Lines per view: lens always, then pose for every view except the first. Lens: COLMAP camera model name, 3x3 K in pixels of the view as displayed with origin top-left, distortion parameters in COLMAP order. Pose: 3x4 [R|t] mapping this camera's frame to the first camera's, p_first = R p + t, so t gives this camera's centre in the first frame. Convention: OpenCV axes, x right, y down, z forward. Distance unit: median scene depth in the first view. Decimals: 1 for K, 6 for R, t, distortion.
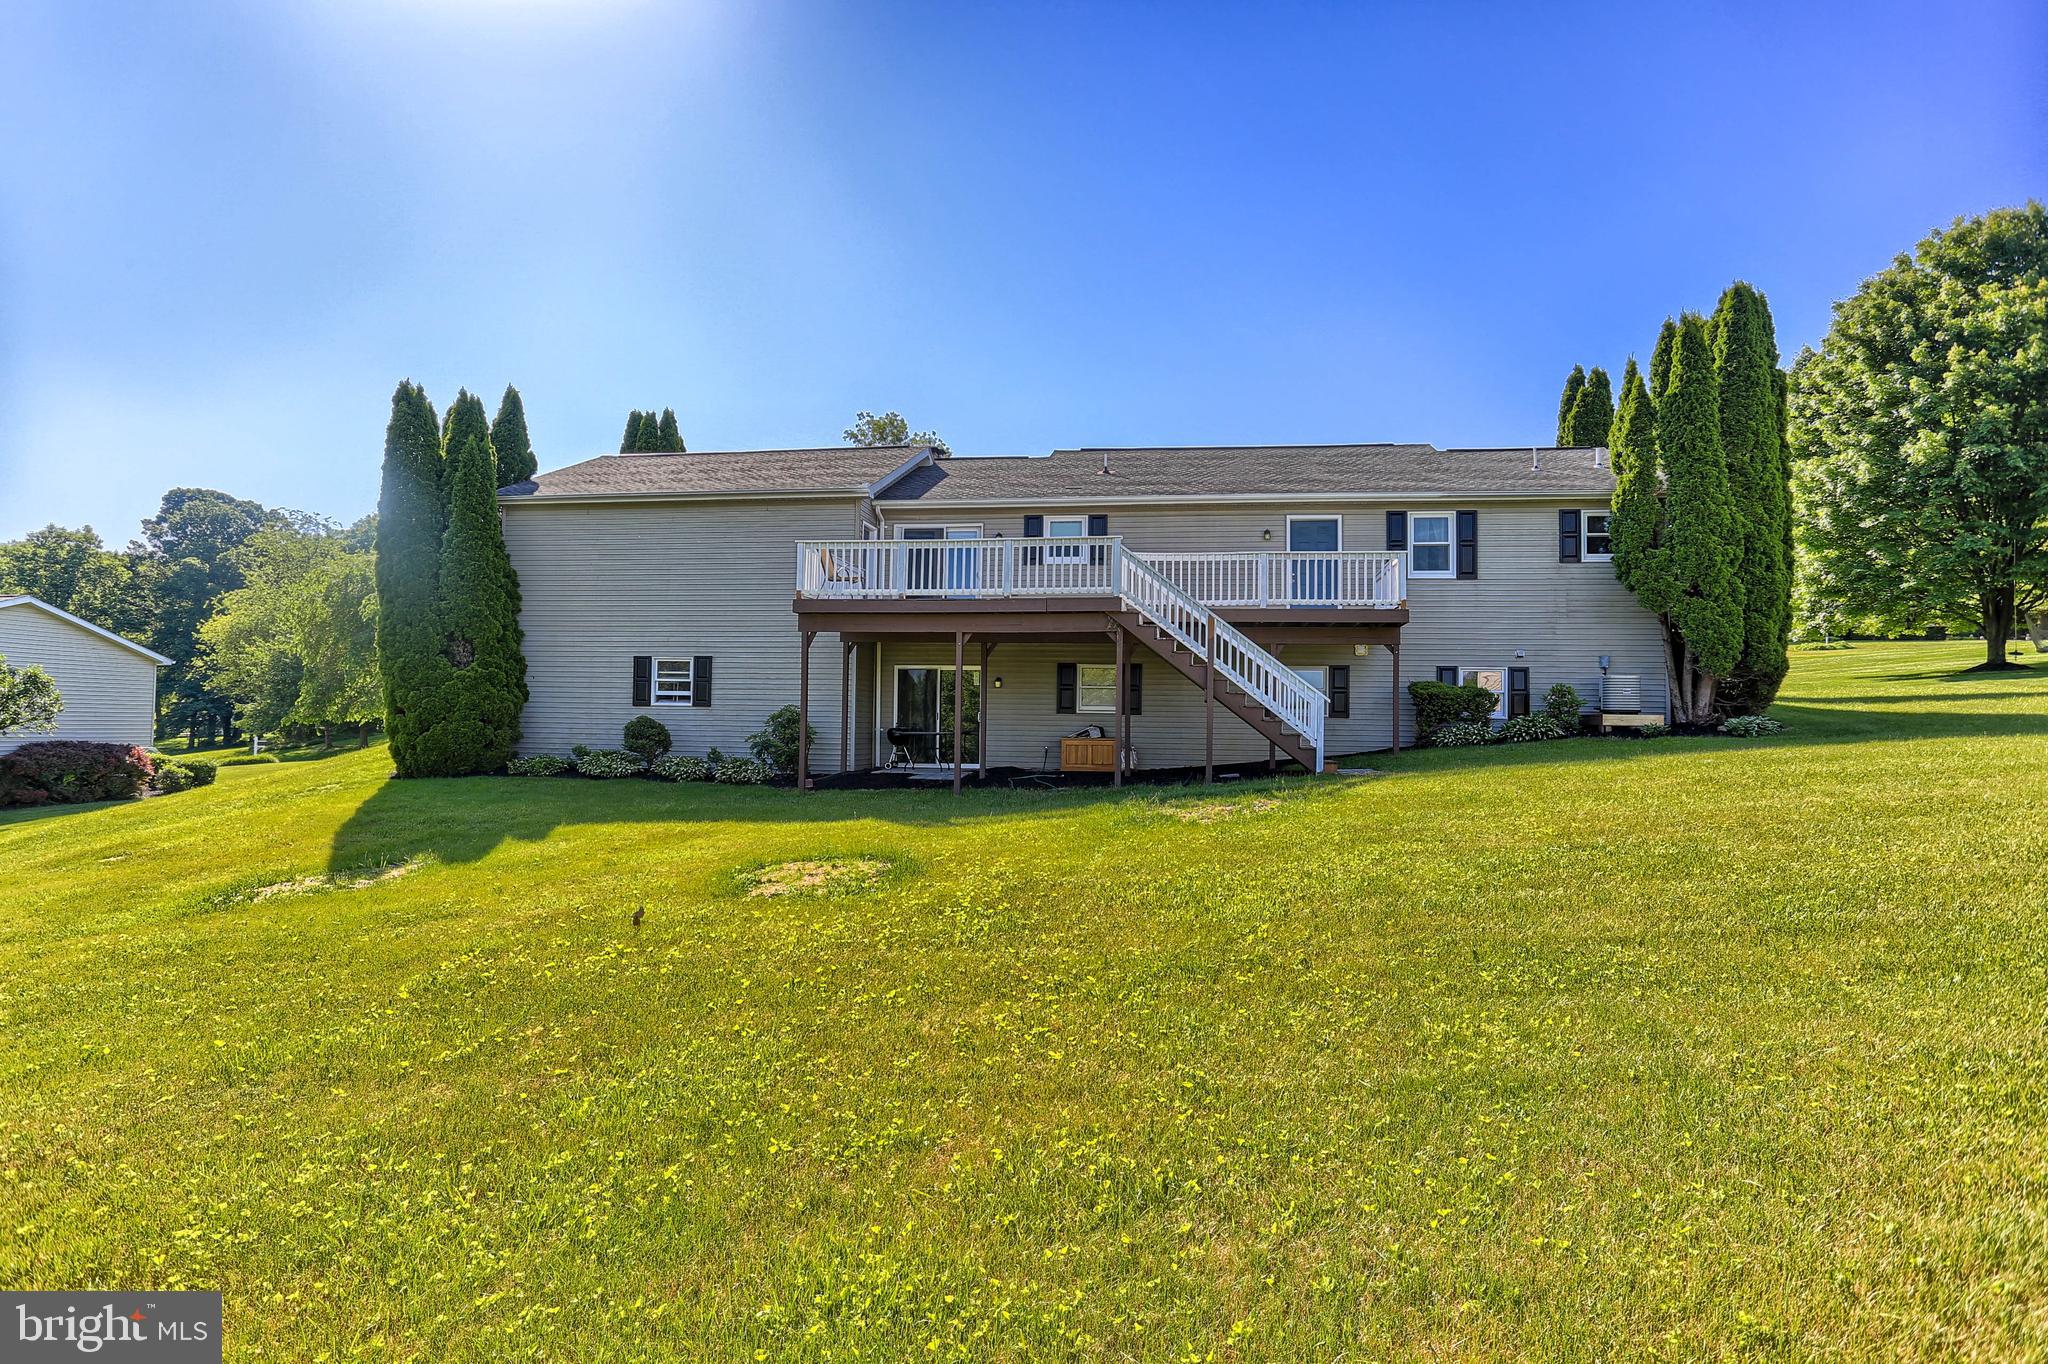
lens RADIAL K [[1146.1, 0, 1023.6], [0, 1146.1, 688.4], [0, 0, 1]] dist [-0.003858, 0.007358]
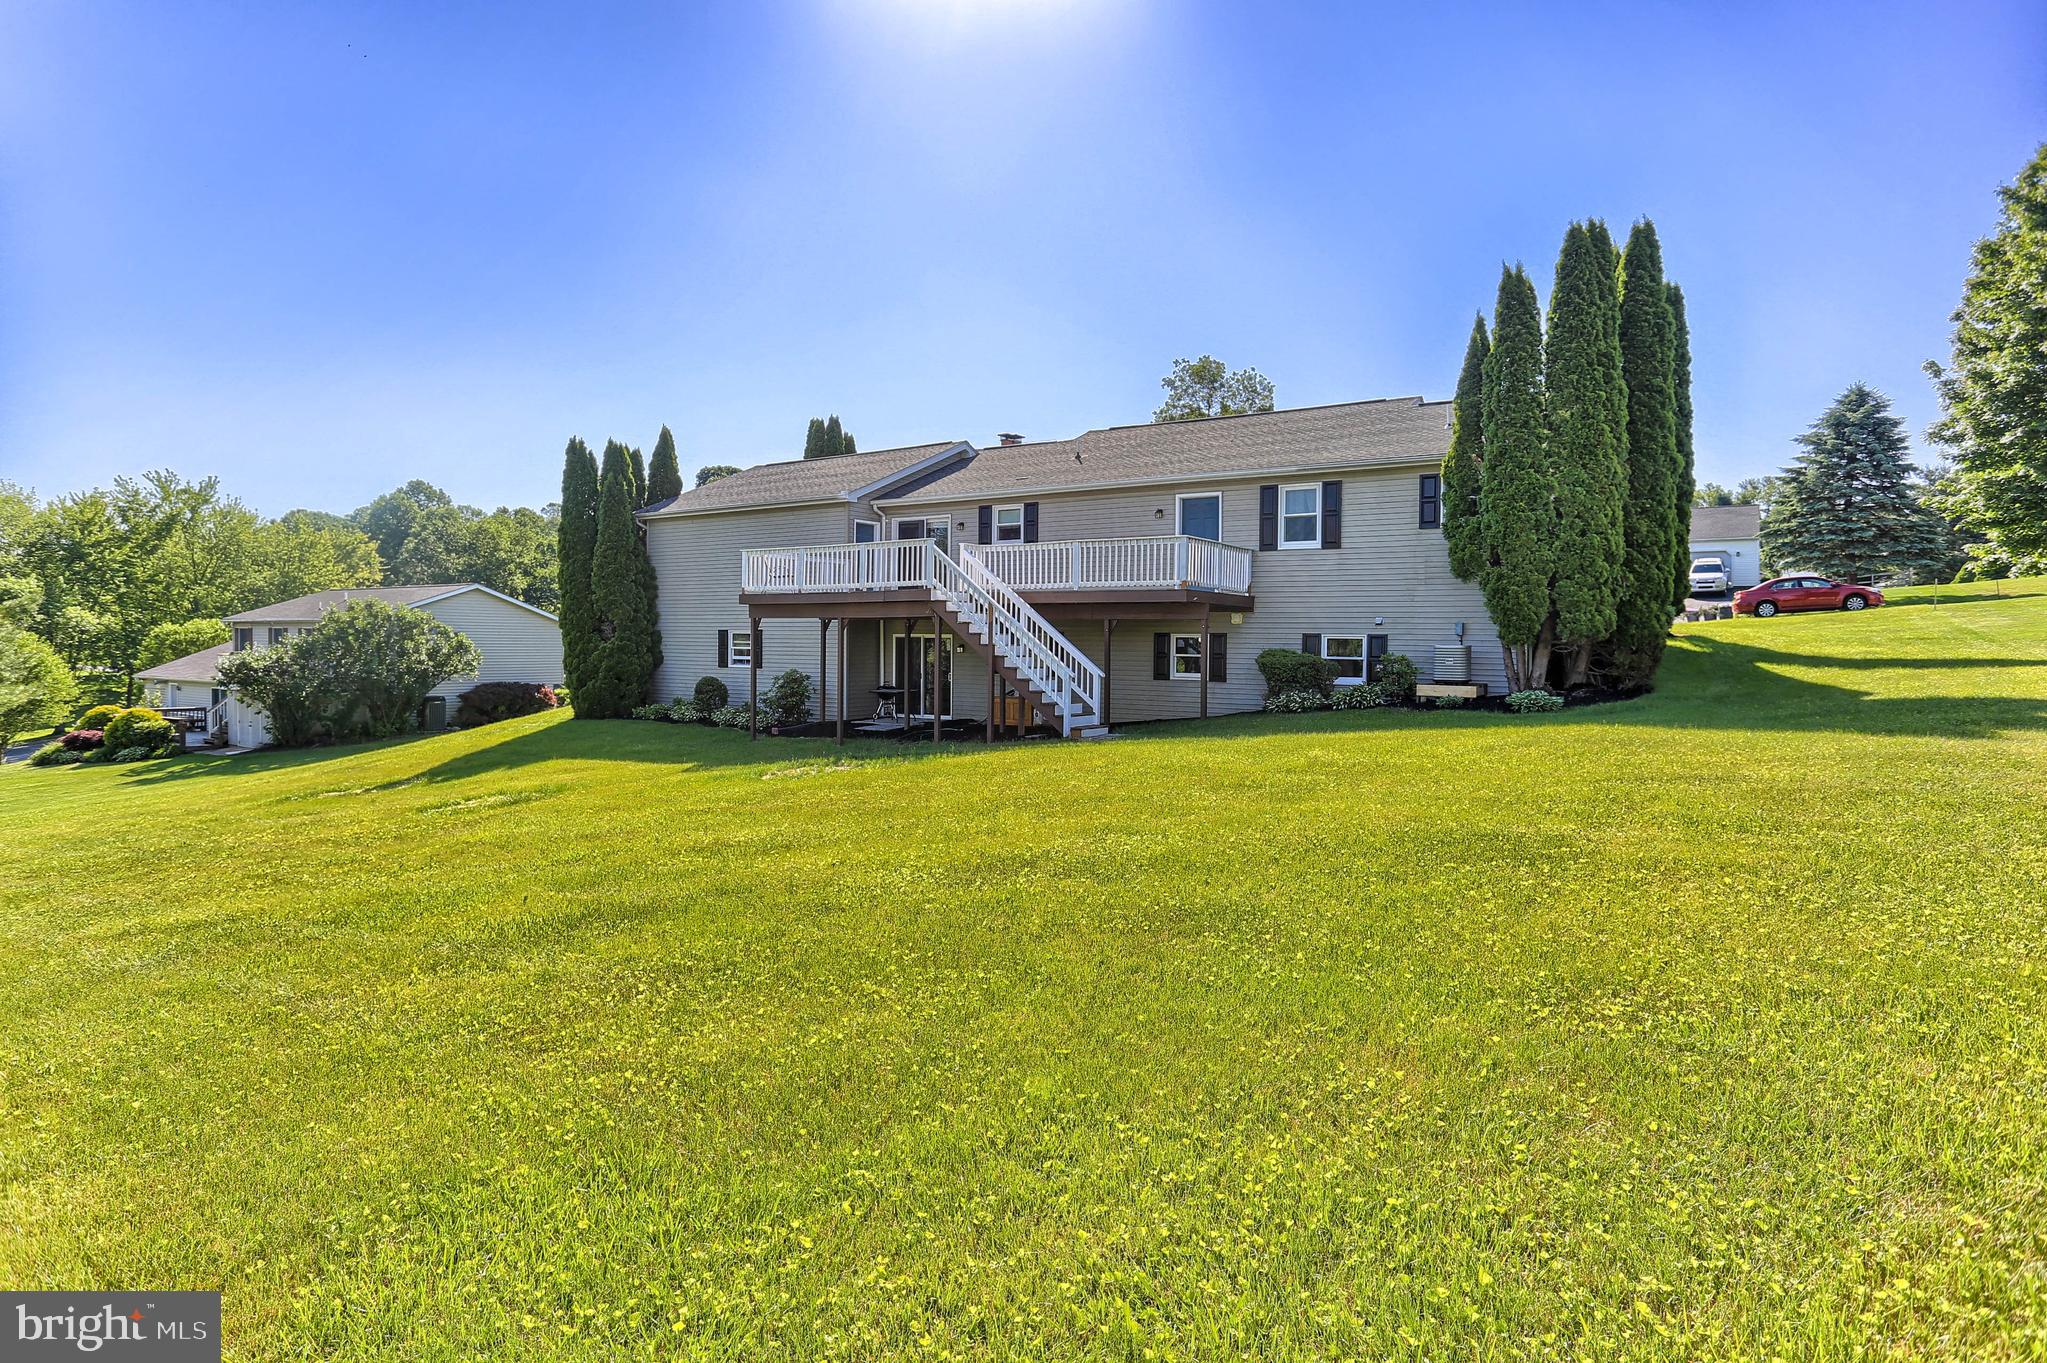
lens RADIAL K [[1145.6, 0, 1027.3], [0, 1145.6, 674.2], [0, 0, 1]] dist [-0.003858, 0.007358]
pose [[0.902467, 0.006040, -0.430716, 0.580354], [0.017793, 0.998526, 0.051285, -0.040462], [0.430391, -0.053946, 0.901029, -0.044349]]
